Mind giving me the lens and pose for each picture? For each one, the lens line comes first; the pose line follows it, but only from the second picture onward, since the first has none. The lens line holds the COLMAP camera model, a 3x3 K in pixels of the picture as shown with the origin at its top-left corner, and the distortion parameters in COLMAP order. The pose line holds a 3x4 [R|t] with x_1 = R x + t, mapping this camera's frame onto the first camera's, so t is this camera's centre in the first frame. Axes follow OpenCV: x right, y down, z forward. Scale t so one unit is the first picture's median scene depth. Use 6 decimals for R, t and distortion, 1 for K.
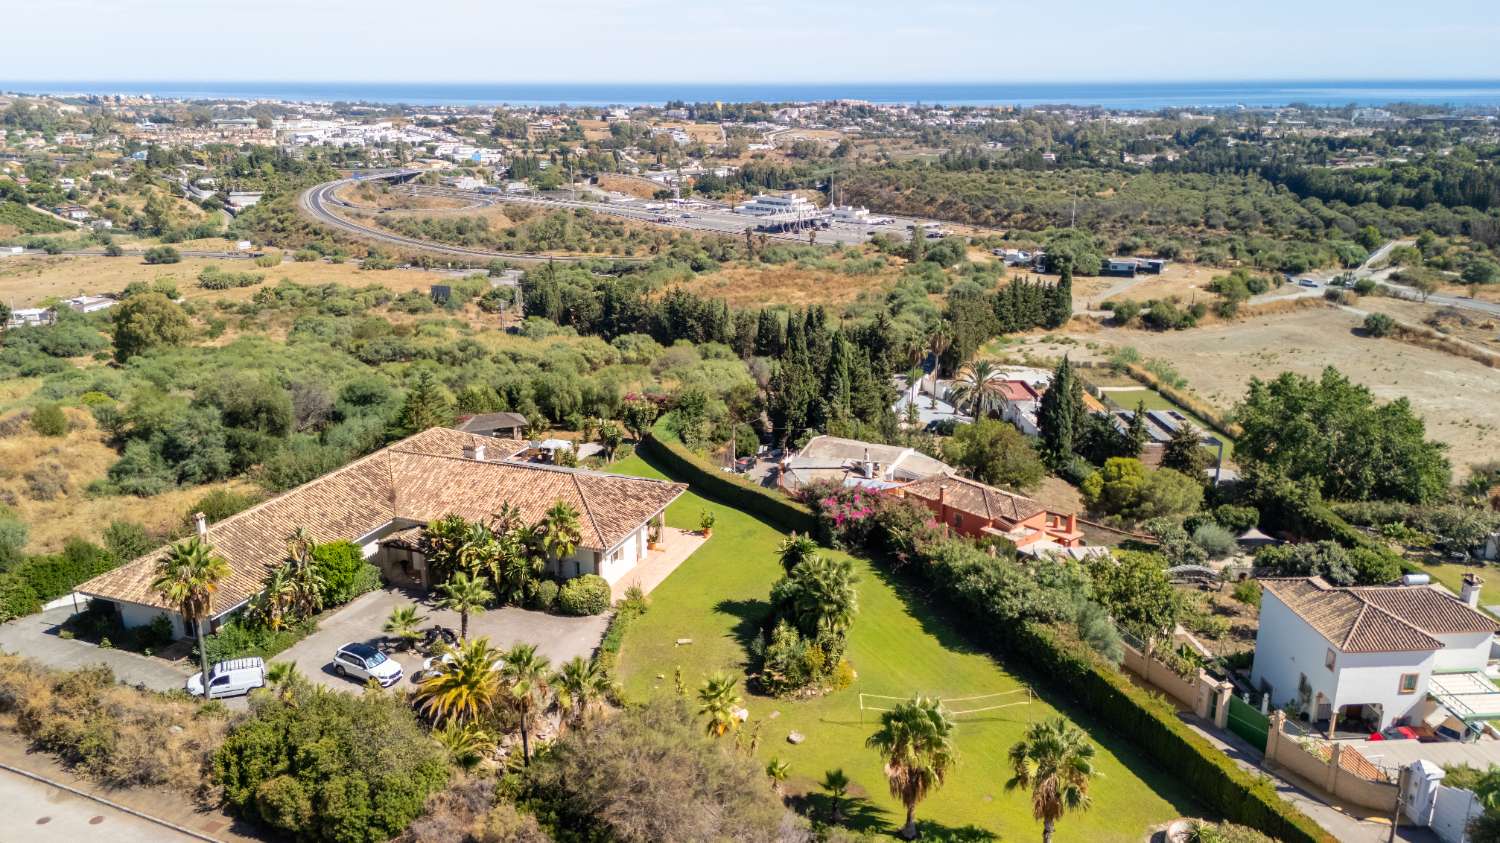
lens RADIAL K [[1114.6, 0, 750.0], [0, 1114.6, 421.5], [0, 0, 1]] dist [0.082955, -0.086808]
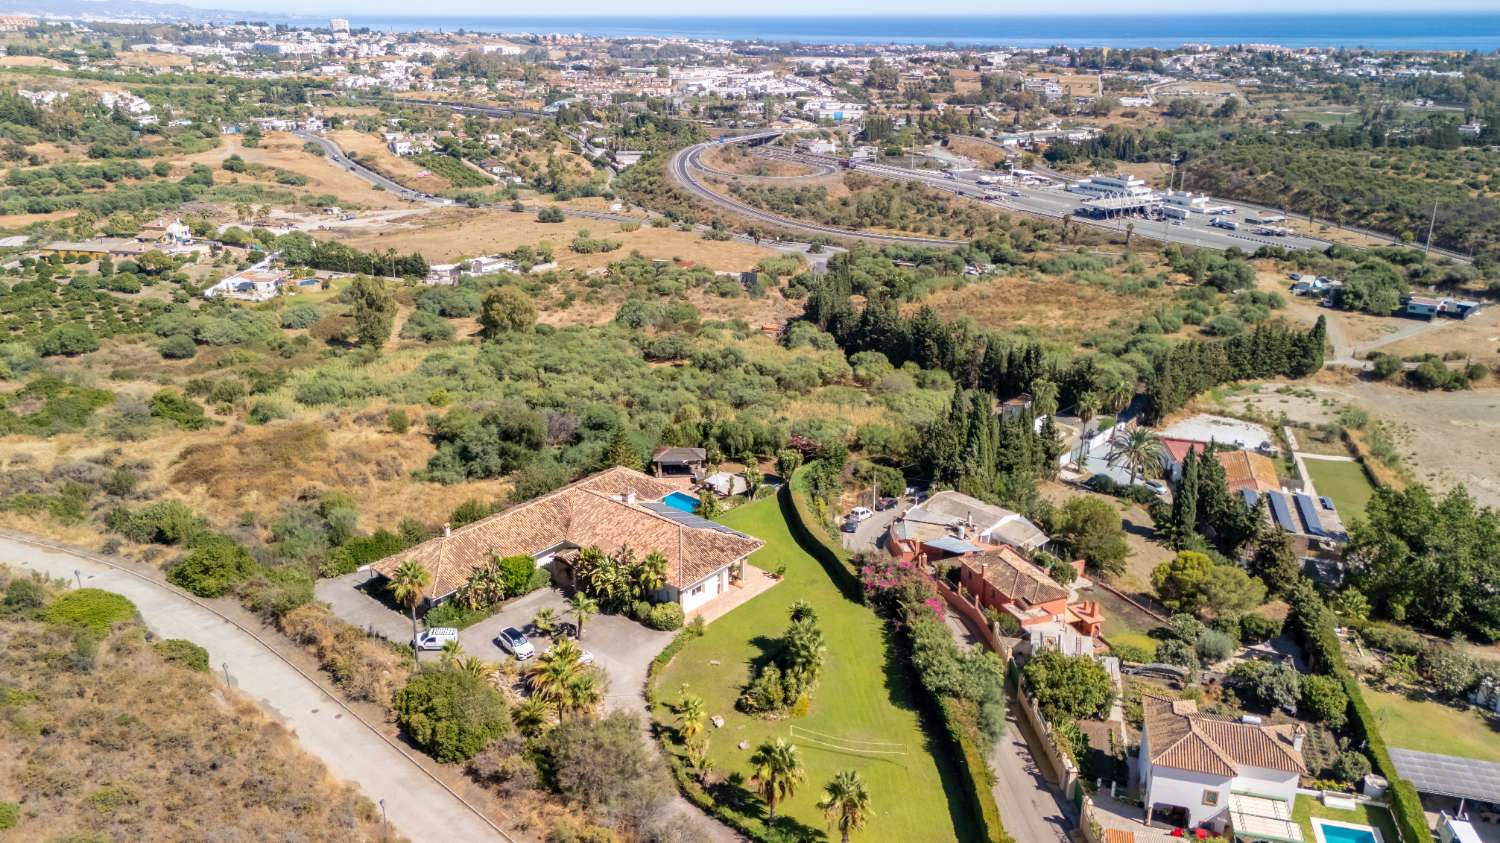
lens RADIAL K [[1114.6, 0, 750.0], [0, 1114.6, 421.5], [0, 0, 1]] dist [0.082955, -0.086808]
pose [[0.944758, 0.114333, -0.307182, 0.074690], [-0.096581, 0.992686, 0.072437, -0.042619], [0.313217, -0.038767, 0.948890, -0.068386]]
